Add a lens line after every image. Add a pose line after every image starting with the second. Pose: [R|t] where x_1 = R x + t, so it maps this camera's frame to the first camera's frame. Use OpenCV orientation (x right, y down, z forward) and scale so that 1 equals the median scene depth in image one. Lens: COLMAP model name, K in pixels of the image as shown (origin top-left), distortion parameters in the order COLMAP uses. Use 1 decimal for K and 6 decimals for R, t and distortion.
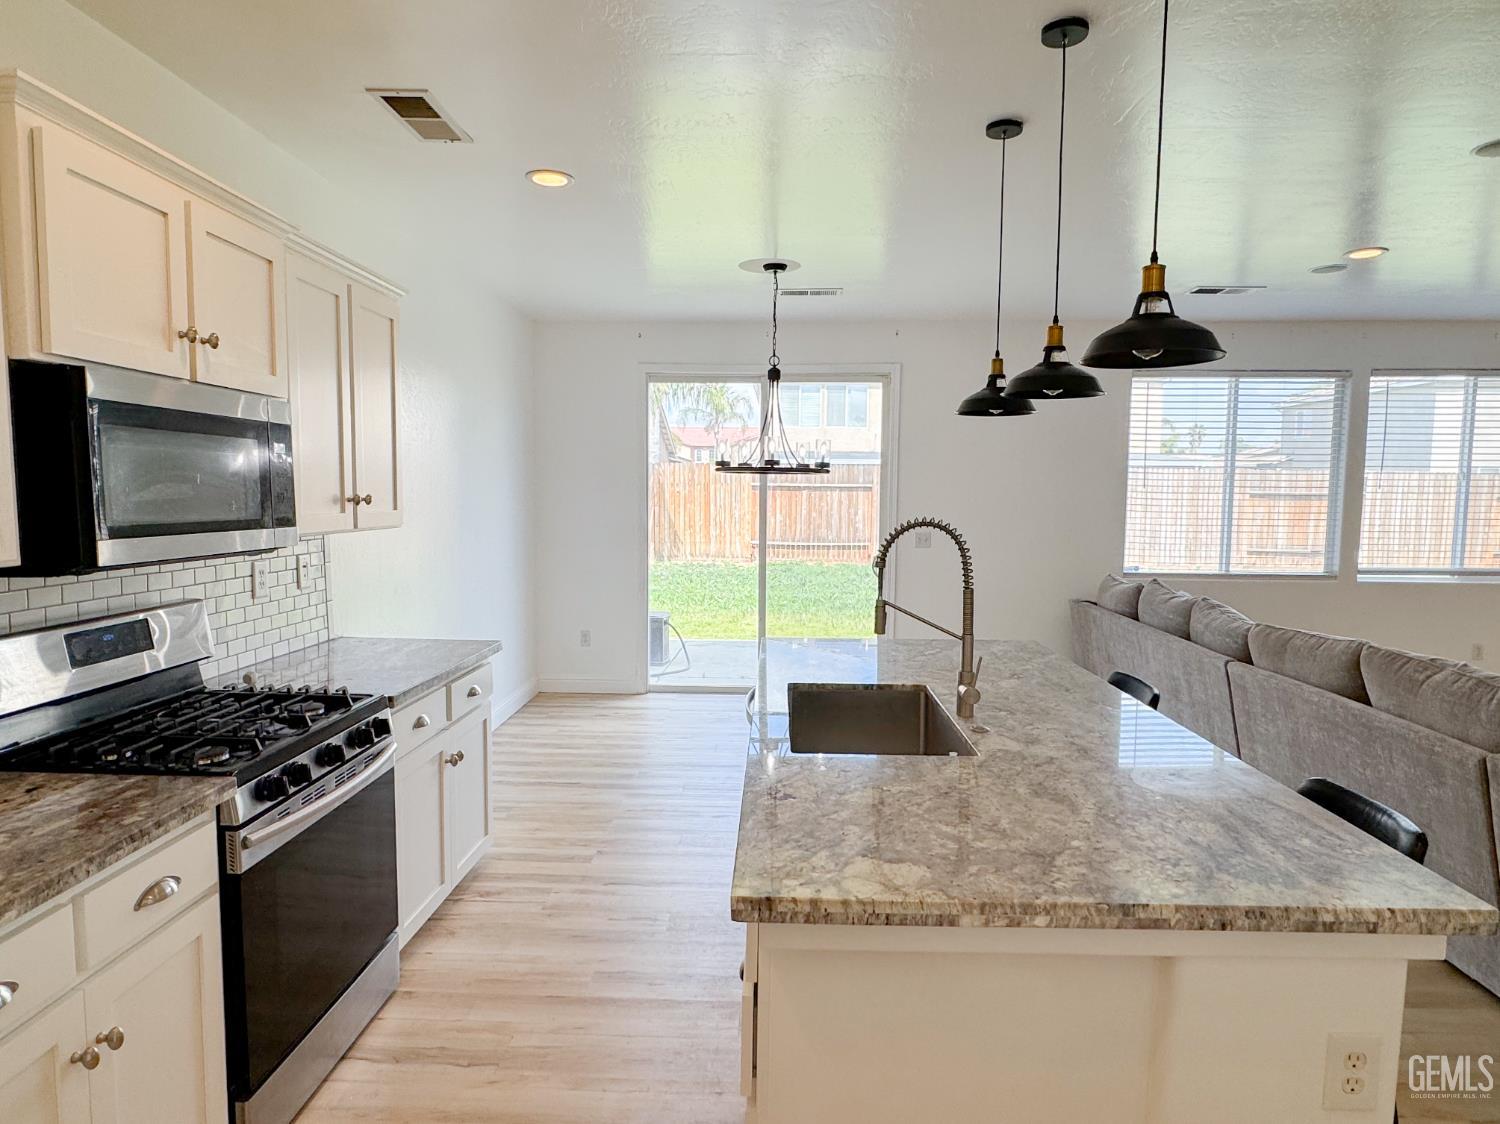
lens RADIAL K [[897.6, 0, 737.3], [0, 897.6, 560.6], [0, 0, 1]] dist [-0.004204, -0.000079]
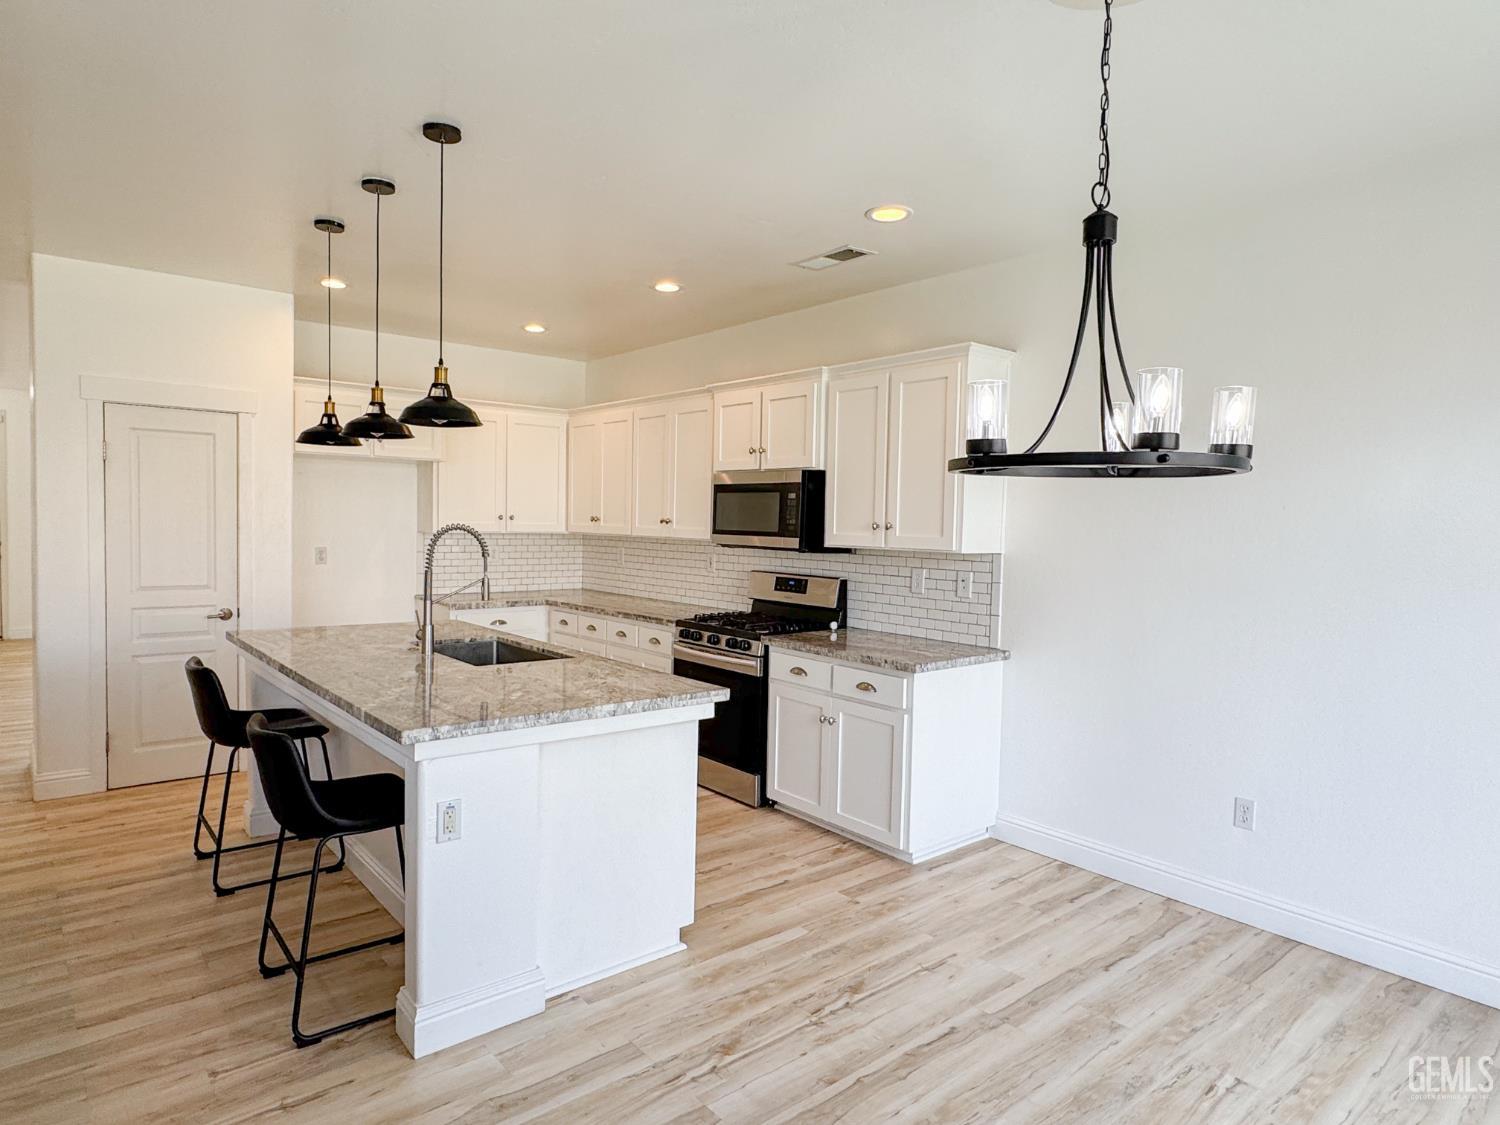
lens RADIAL K [[897.6, 0, 747.3], [0, 897.6, 560.4], [0, 0, 1]] dist [-0.004204, -0.000079]
pose [[-0.737407, 0.006553, -0.675417, 0.876909], [-0.078374, 0.992369, 0.095195, -0.171310], [0.670887, 0.123132, -0.731266, 2.457105]]
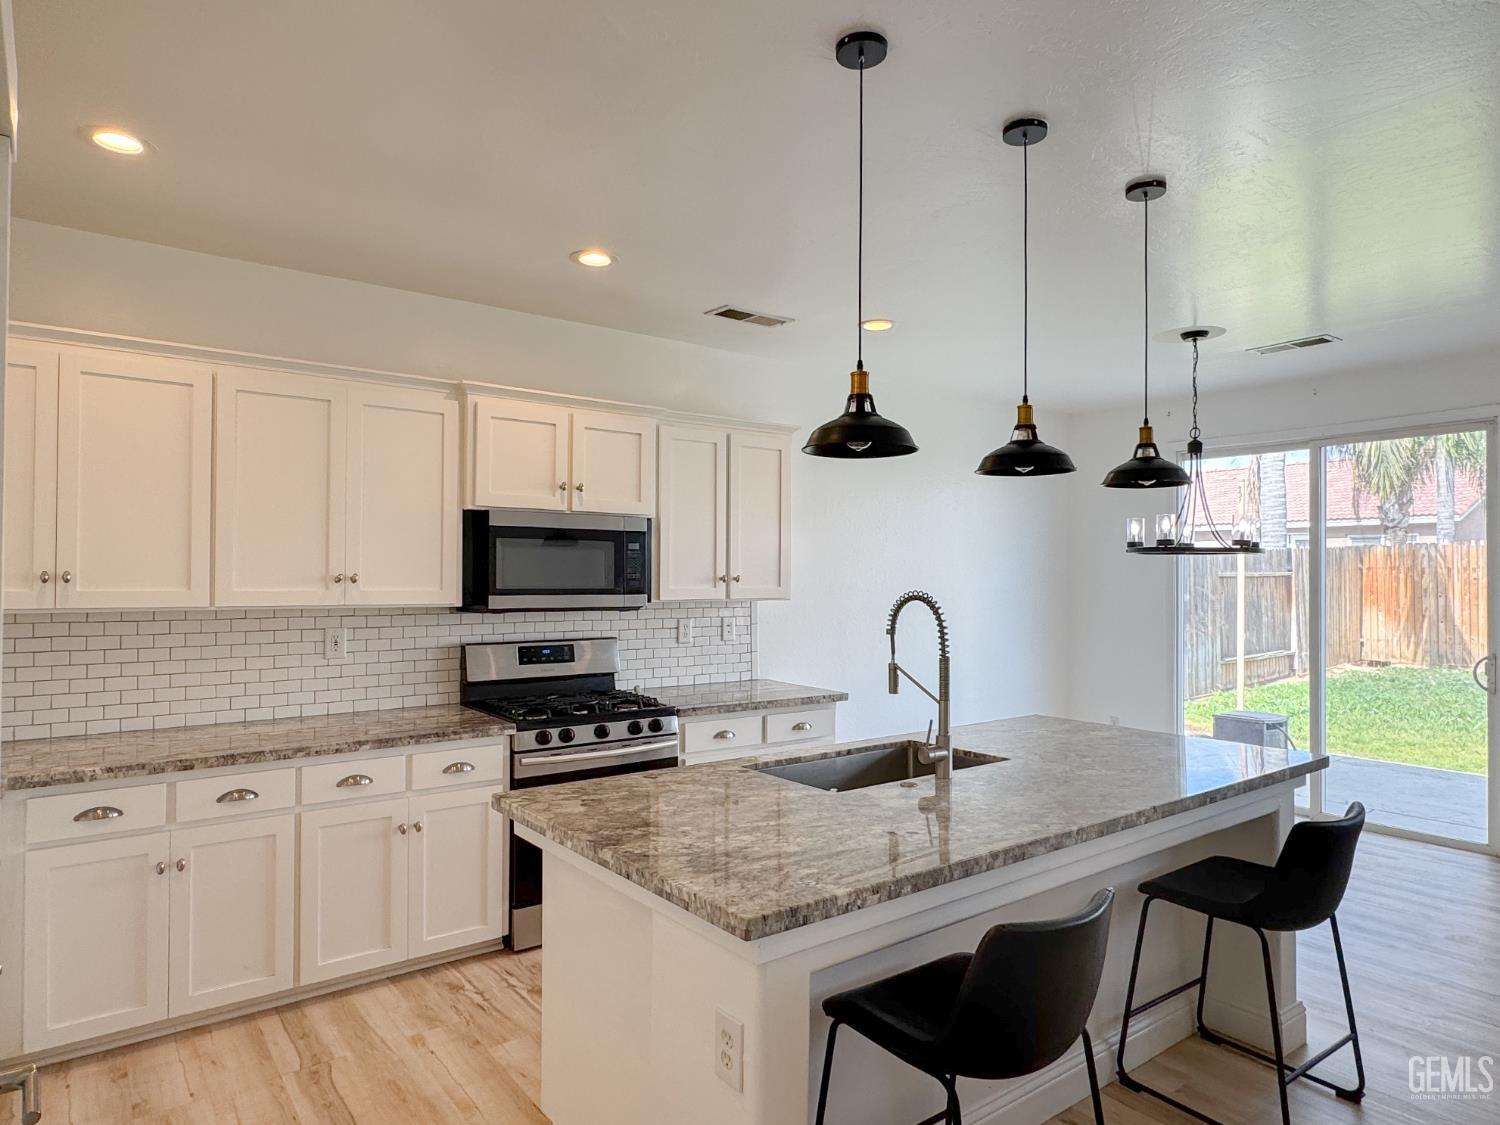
lens RADIAL K [[897.6, 0, 726.8], [0, 897.6, 558.5], [0, 0, 1]] dist [-0.004204, -0.000079]
pose [[0.631765, -0.018788, -0.774932, 0.911243], [-0.059672, 0.995561, -0.072785, 0.006834], [0.772859, 0.092225, 0.627840, 0.109306]]
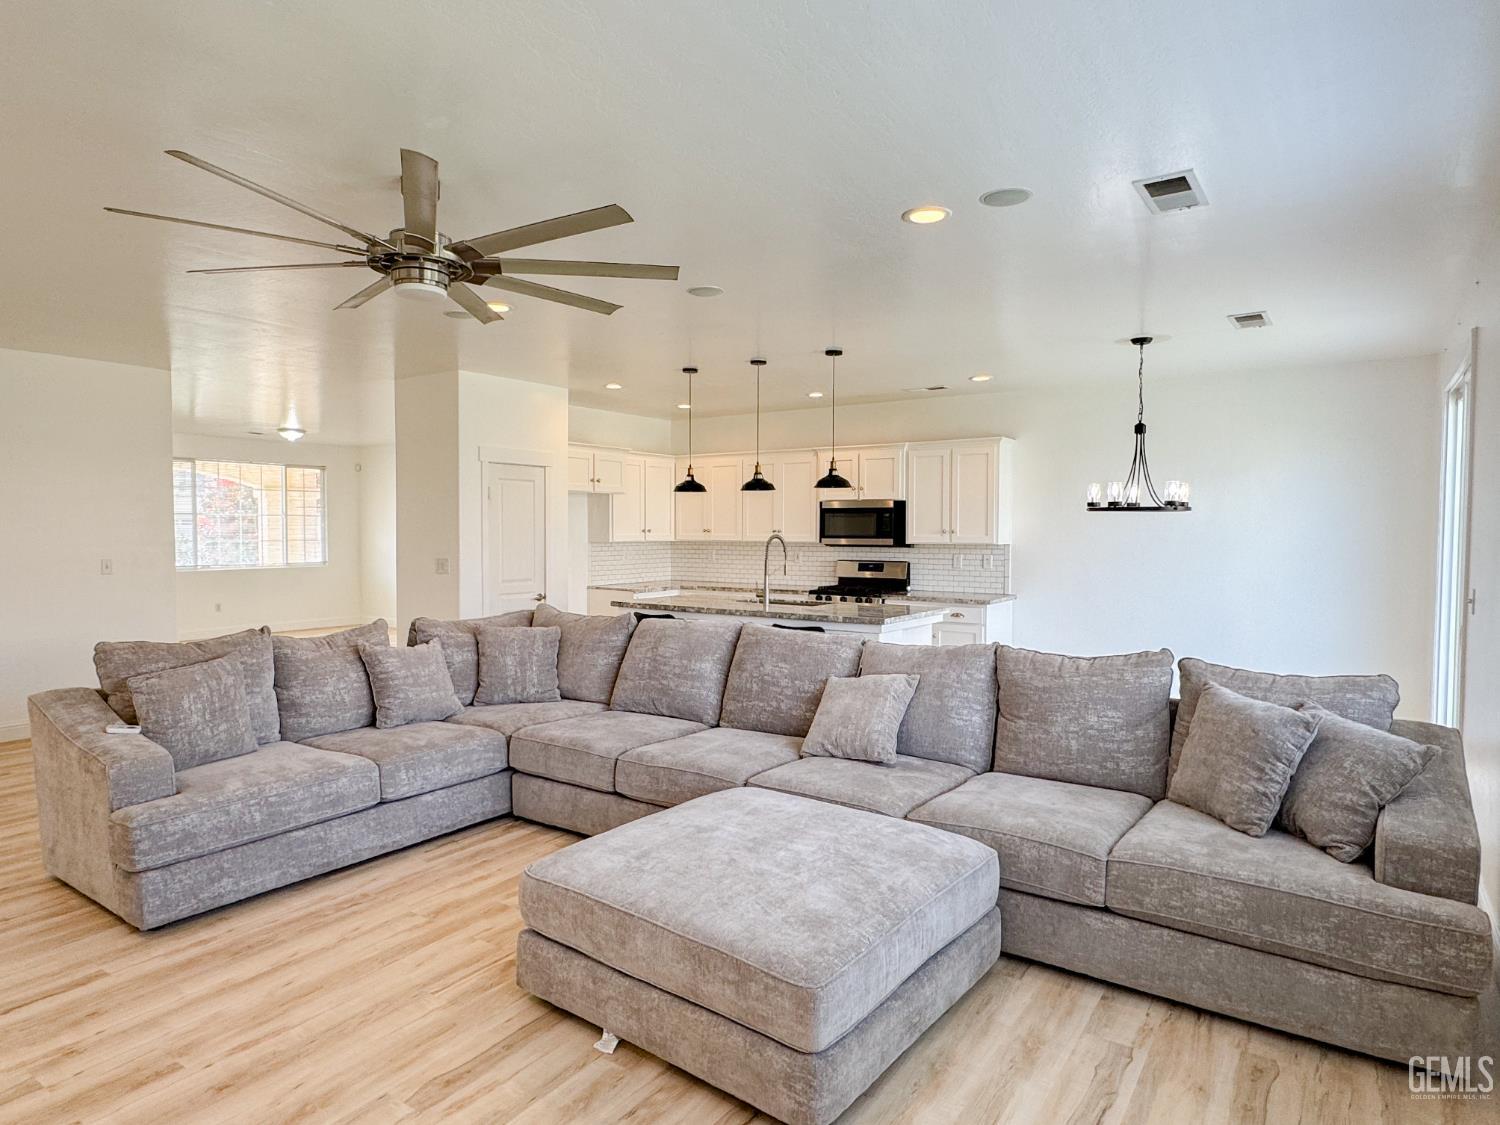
lens RADIAL K [[897.6, 0, 756.4], [0, 897.6, 570.4], [0, 0, 1]] dist [-0.004204, -0.000079]
pose [[-0.524050, 0.031487, -0.851105, 2.690247], [-0.070494, 0.994284, 0.080188, -0.161659], [0.848765, 0.102021, -0.518835, 2.451346]]
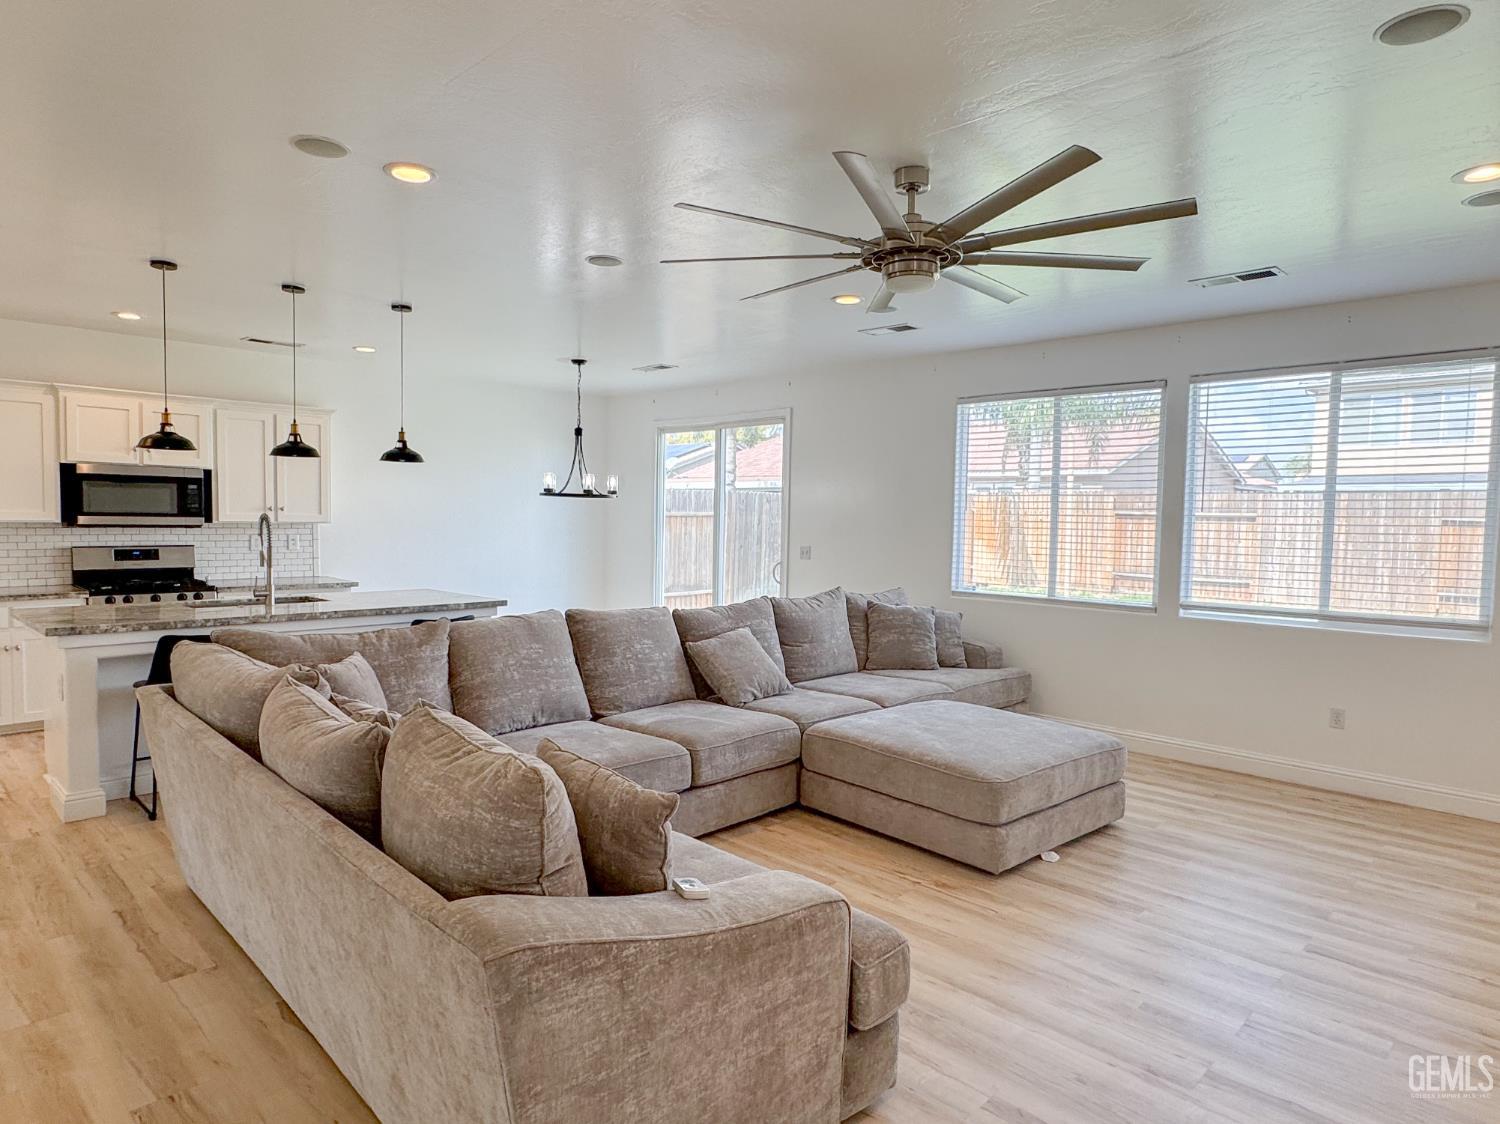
lens RADIAL K [[897.6, 0, 736.9], [0, 897.6, 558.9], [0, 0, 1]] dist [-0.004204, -0.000079]
pose [[0.741759, 0.039339, -0.669512, 2.536919], [-0.063957, 0.997878, -0.012225, 0.014666], [0.667610, 0.051888, 0.742701, 0.141037]]
